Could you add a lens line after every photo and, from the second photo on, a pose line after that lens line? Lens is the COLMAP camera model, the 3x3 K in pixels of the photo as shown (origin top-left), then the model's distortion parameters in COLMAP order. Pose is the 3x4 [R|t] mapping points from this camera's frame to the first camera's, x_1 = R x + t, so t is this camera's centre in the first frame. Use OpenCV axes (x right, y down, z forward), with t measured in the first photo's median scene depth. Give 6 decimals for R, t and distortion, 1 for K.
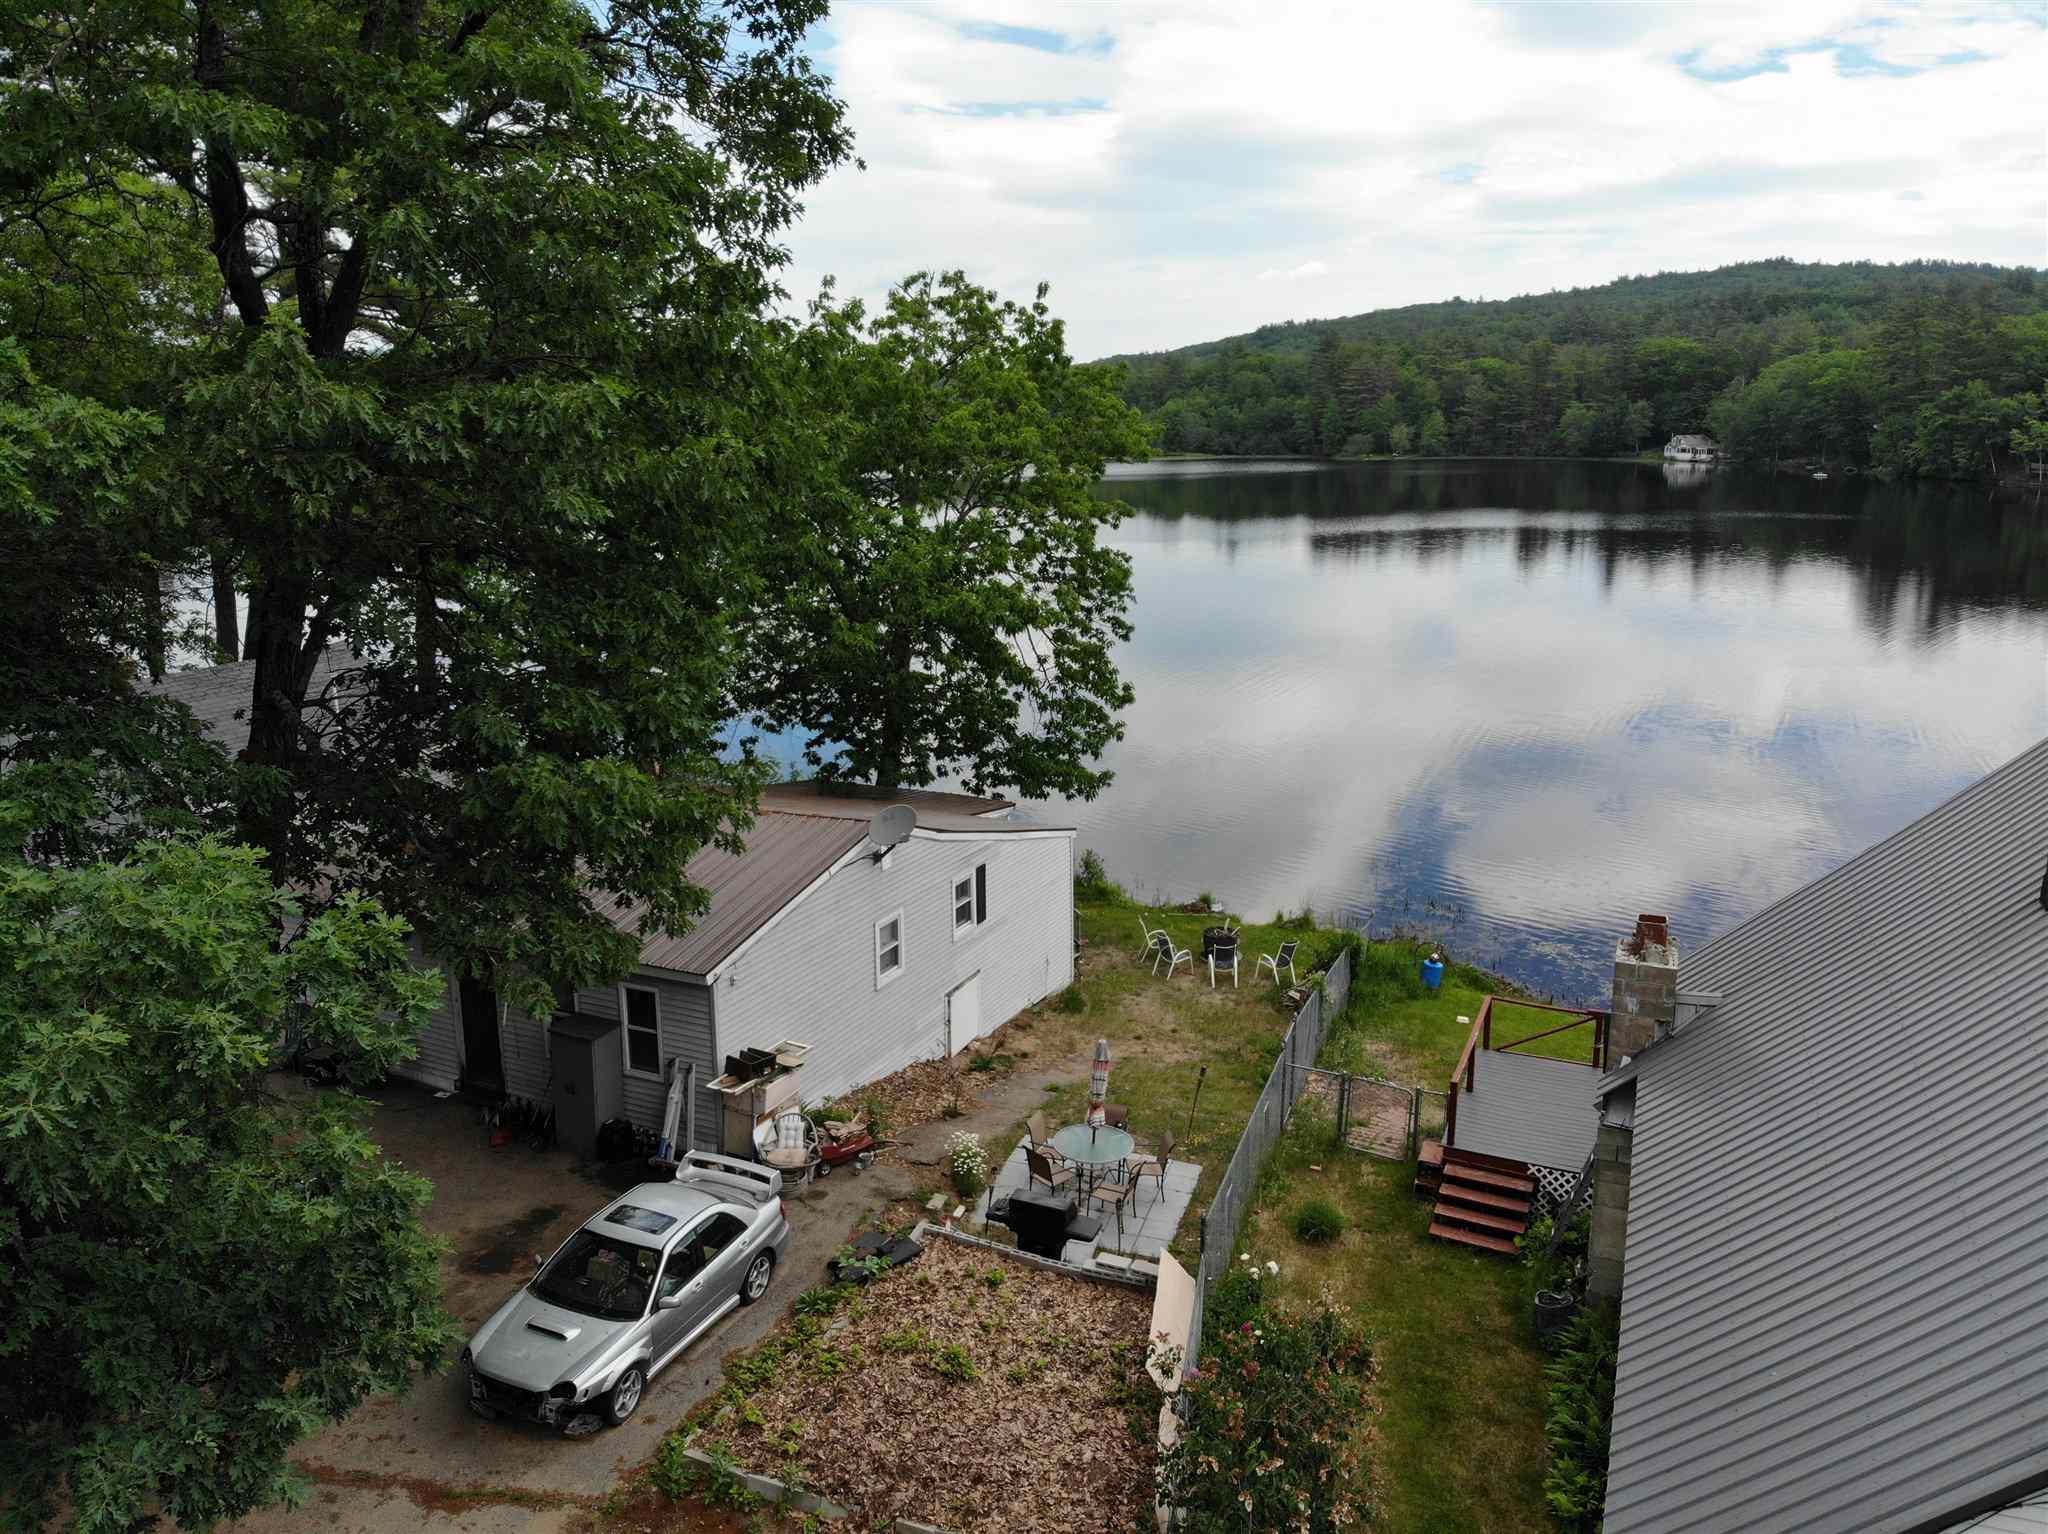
lens RADIAL K [[1561.9, 0, 1024.0], [0, 1561.9, 767.0], [0, 0, 1]] dist [0.139868, -0.336662]
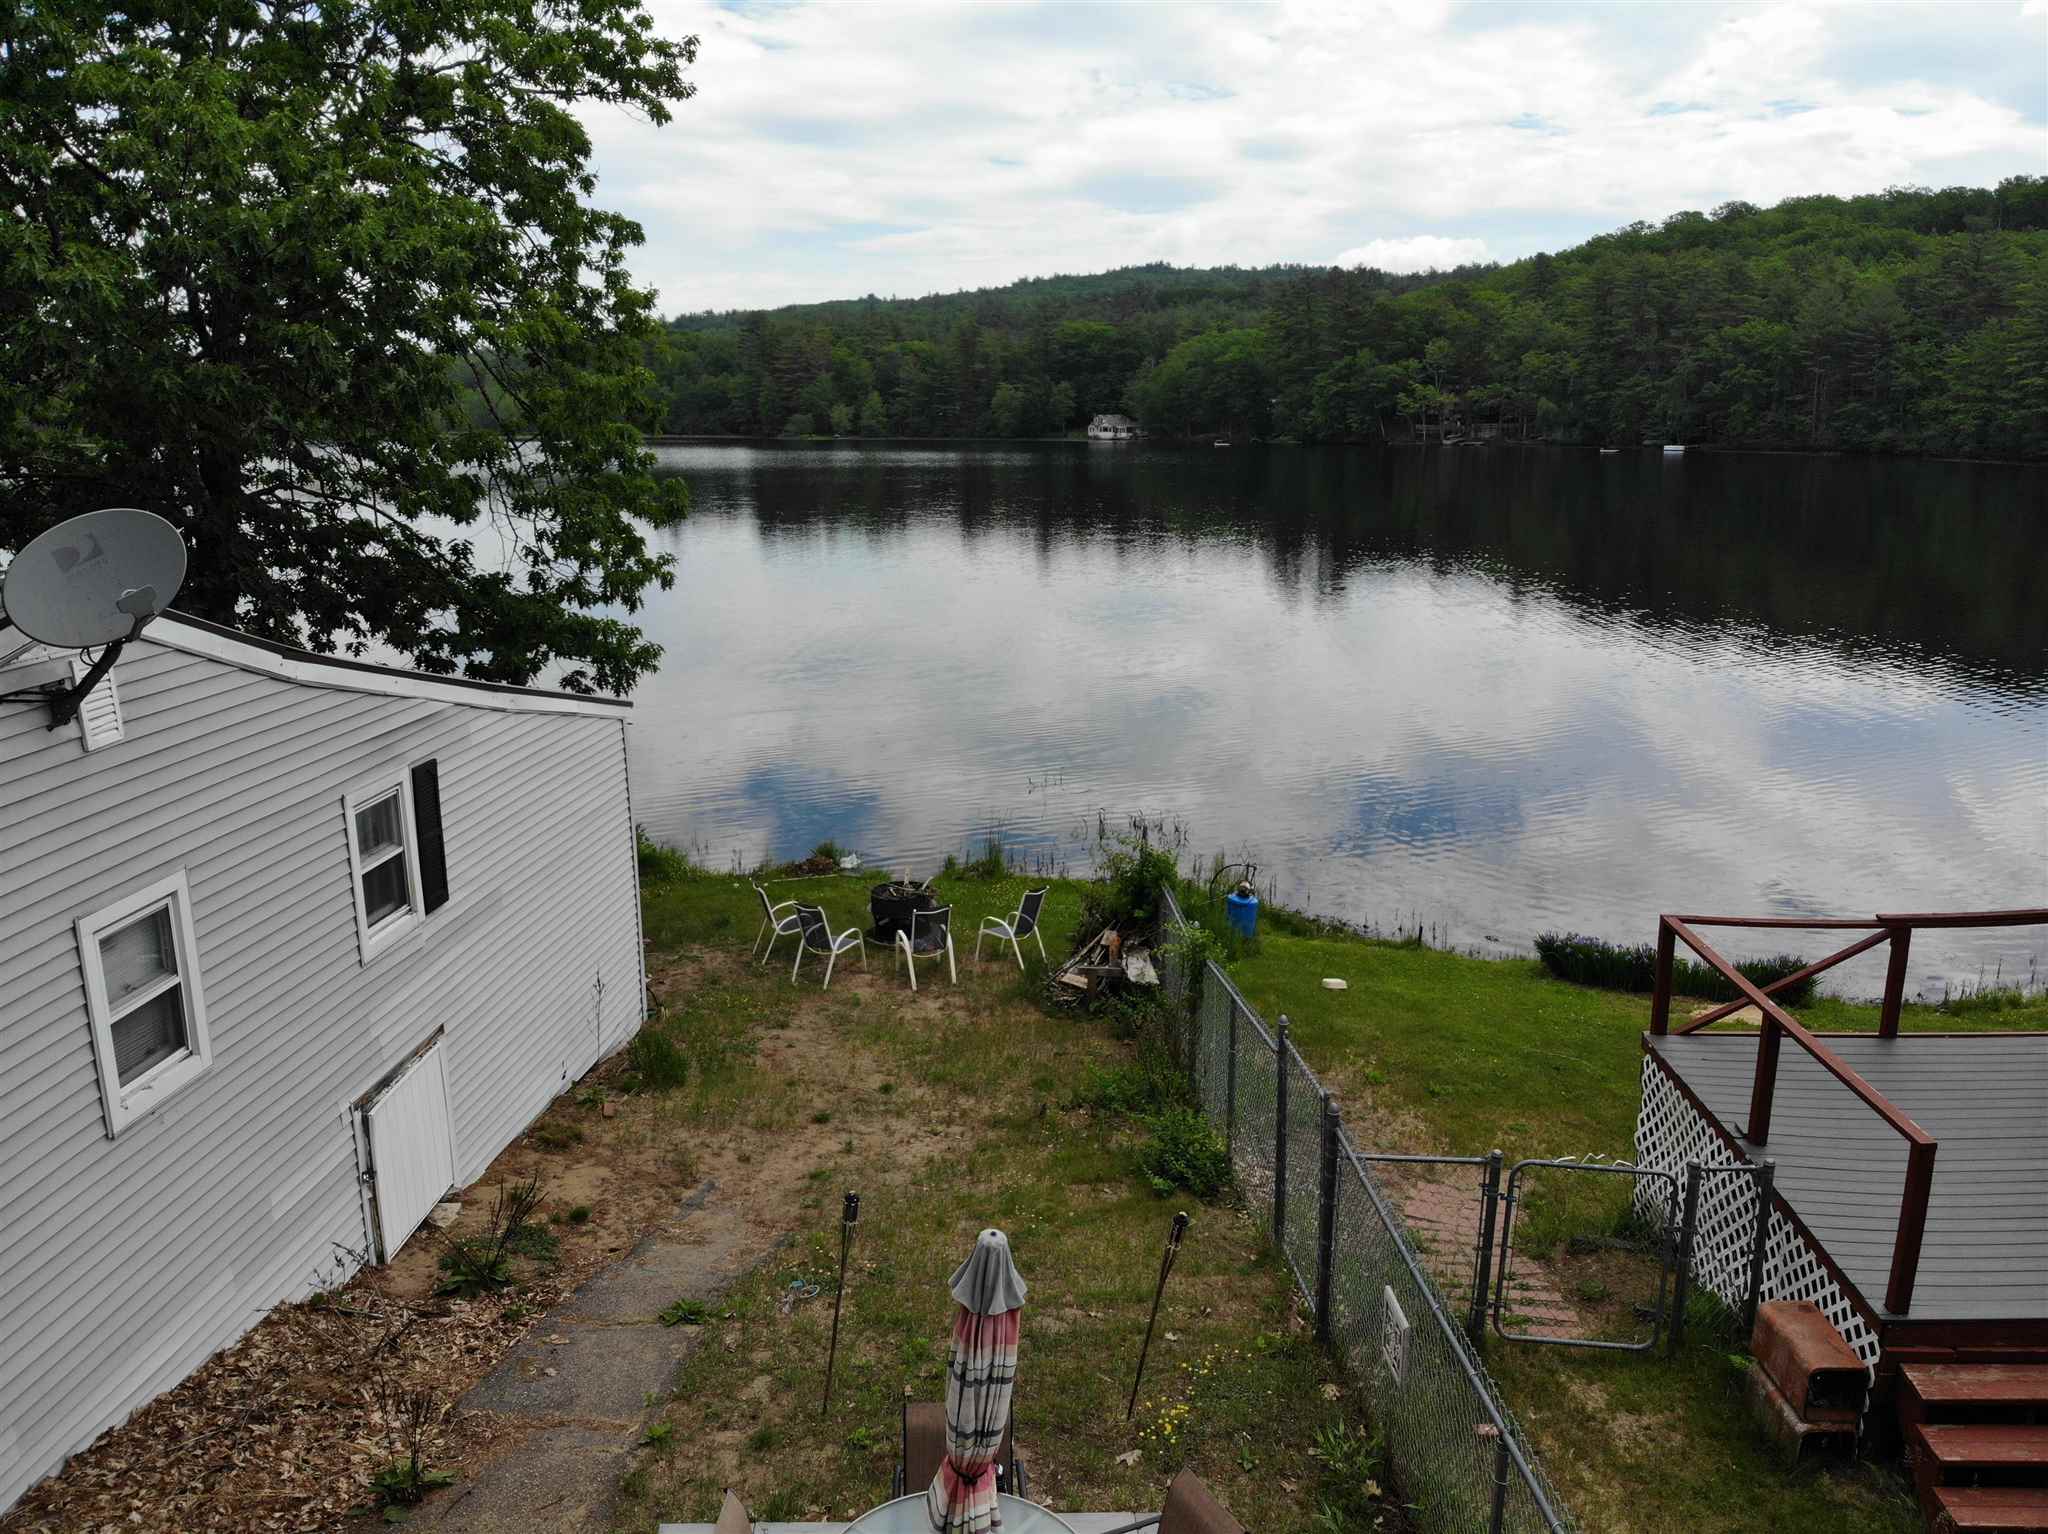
lens RADIAL K [[1558.6, 0, 1076.7], [0, 1558.6, 743.4], [0, 0, 1]] dist [0.170874, -0.413194]
pose [[0.927230, -0.079814, 0.365889, -0.014629], [0.084681, 0.996404, 0.002757, 0.049744], [-0.364793, 0.028427, 0.930654, 0.398639]]
